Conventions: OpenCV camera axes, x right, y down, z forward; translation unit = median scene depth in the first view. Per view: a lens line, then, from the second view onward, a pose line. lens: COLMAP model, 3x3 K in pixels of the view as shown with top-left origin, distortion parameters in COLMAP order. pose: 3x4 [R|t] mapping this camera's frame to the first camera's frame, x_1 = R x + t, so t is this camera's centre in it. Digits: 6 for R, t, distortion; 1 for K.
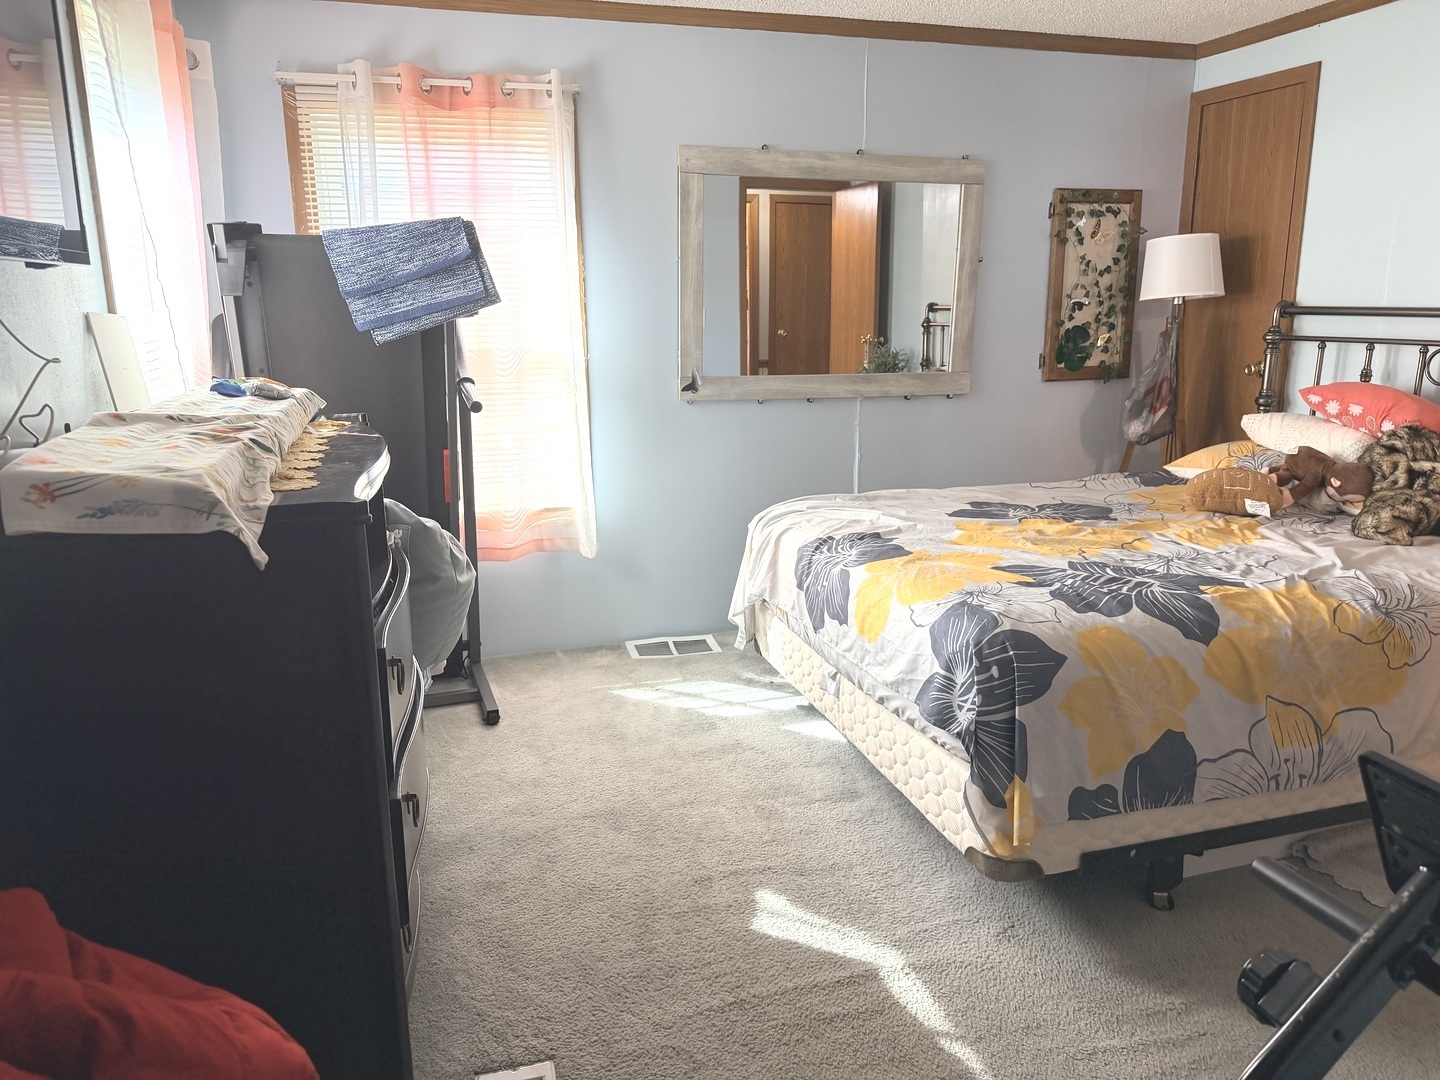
lens RADIAL K [[1013.9, 0, 723.9], [0, 1013.9, 538.4], [0, 0, 1]] dist [0.050357, -0.065952]
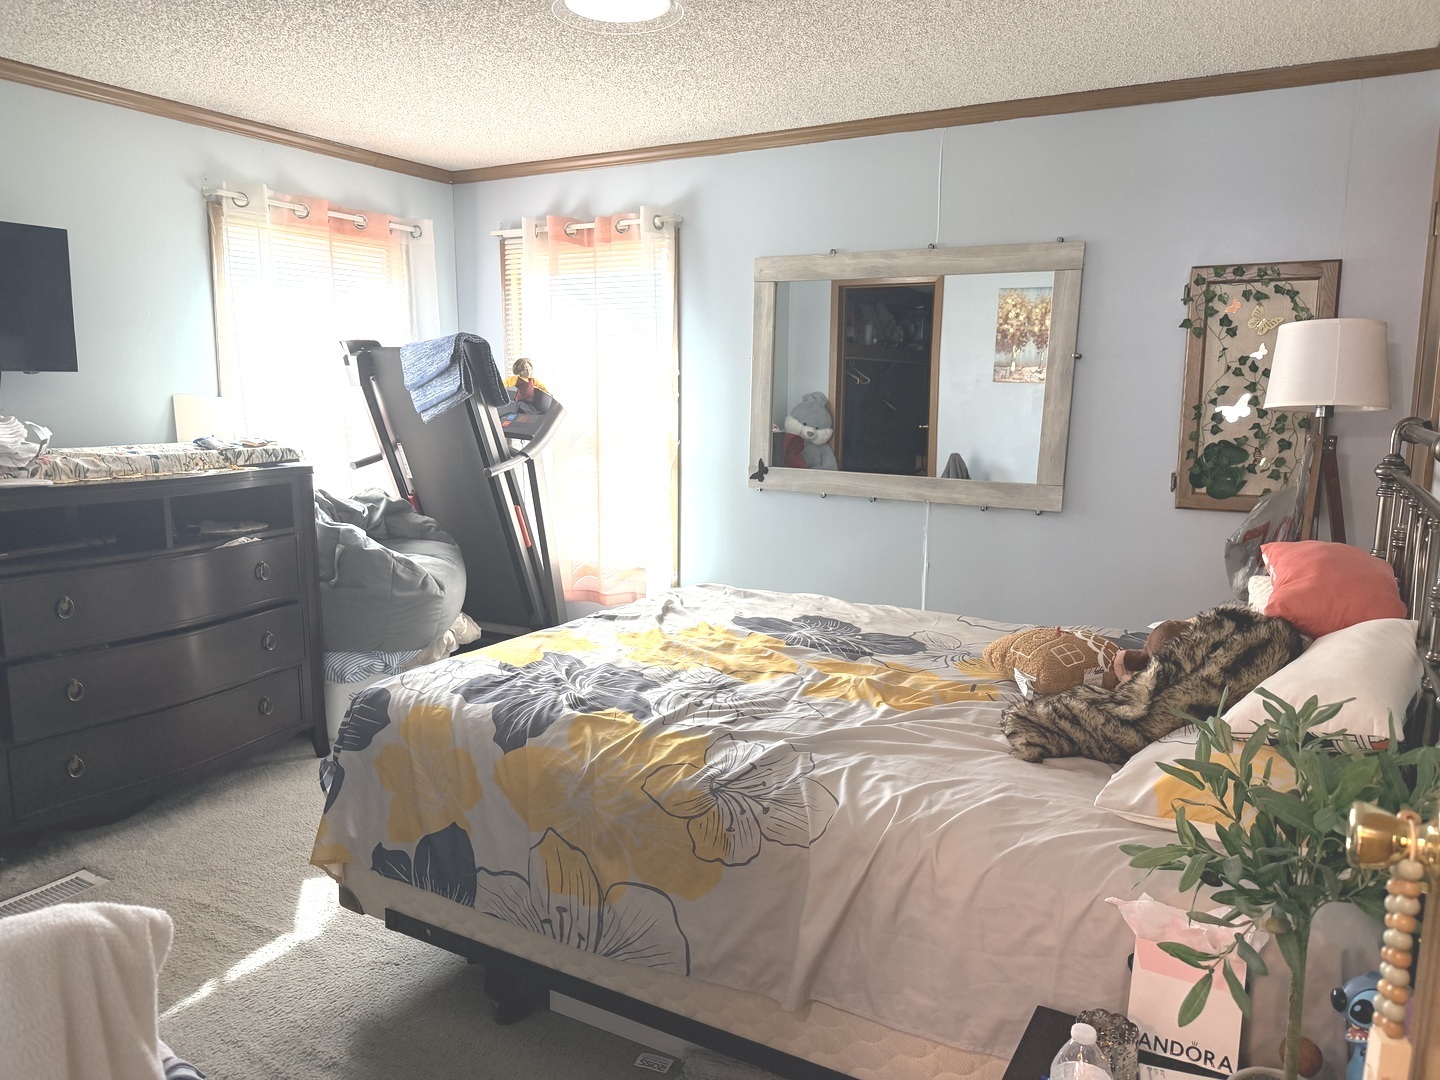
lens RADIAL K [[1013.9, 0, 727.1], [0, 1013.9, 538.2], [0, 0, 1]] dist [0.050357, -0.065952]
pose [[0.689490, 0.122050, -0.713938, 0.717164], [-0.179734, 0.983700, -0.005412, -0.073516], [0.701641, 0.132050, 0.700188, 0.241352]]
